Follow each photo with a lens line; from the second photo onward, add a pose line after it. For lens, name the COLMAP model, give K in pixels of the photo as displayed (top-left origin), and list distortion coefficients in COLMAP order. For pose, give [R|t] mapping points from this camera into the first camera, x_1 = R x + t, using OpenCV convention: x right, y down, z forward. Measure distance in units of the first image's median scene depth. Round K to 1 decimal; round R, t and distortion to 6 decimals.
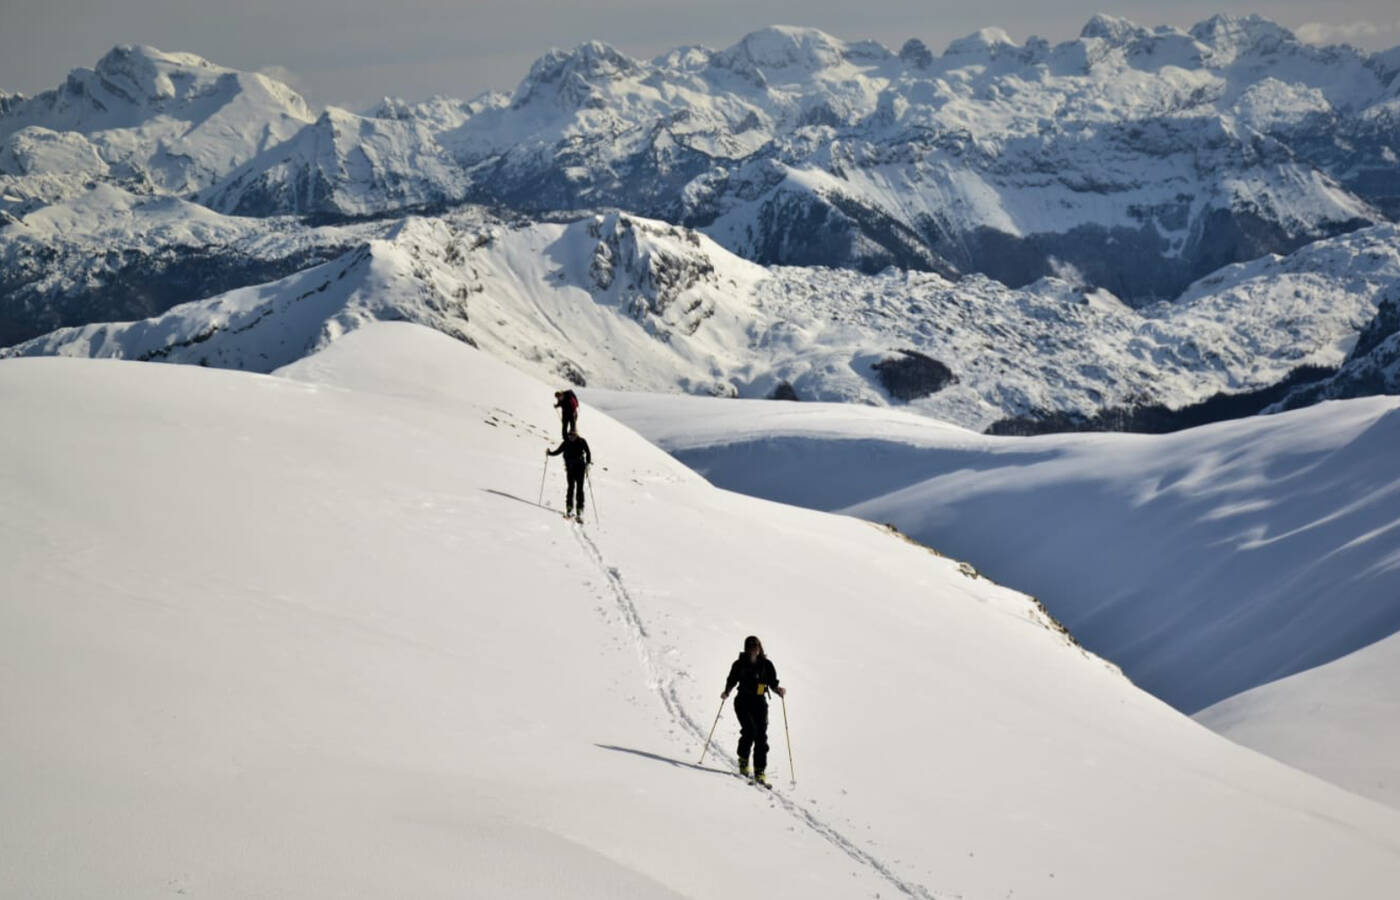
lens RADIAL K [[1751.0, 0, 697.6], [0, 1751.0, 451.3], [0, 0, 1]] dist [-0.025576, 0.000000]
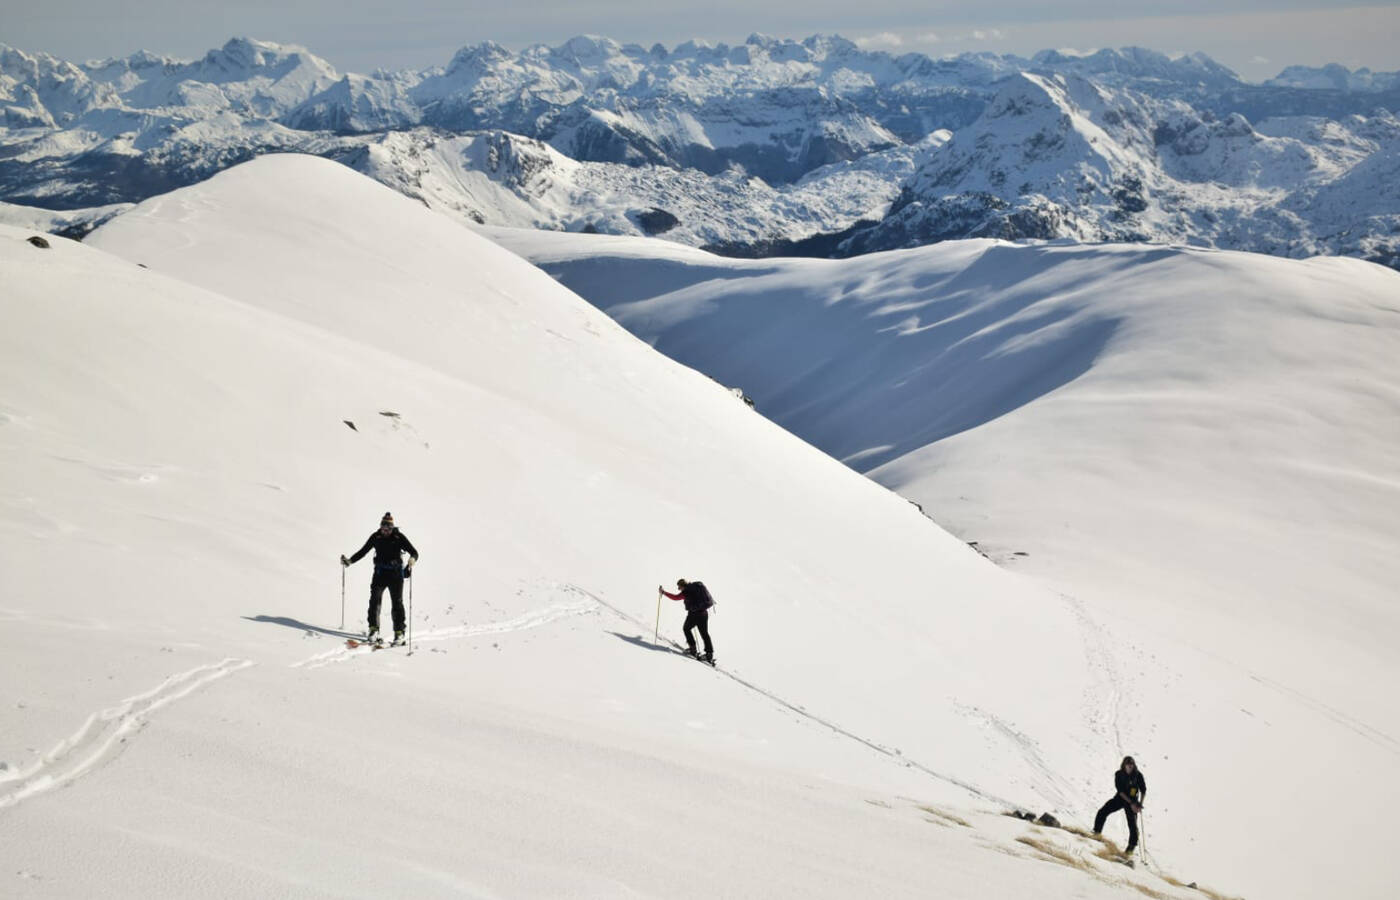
lens RADIAL K [[1751.0, 0, 703.6], [0, 1751.0, 443.1], [0, 0, 1]] dist [-0.025576, 0.000000]
pose [[0.998177, 0.009881, 0.059544, 0.063461], [-0.015004, 0.996162, 0.086229, 0.032386], [-0.058463, -0.086966, 0.994494, -0.923652]]
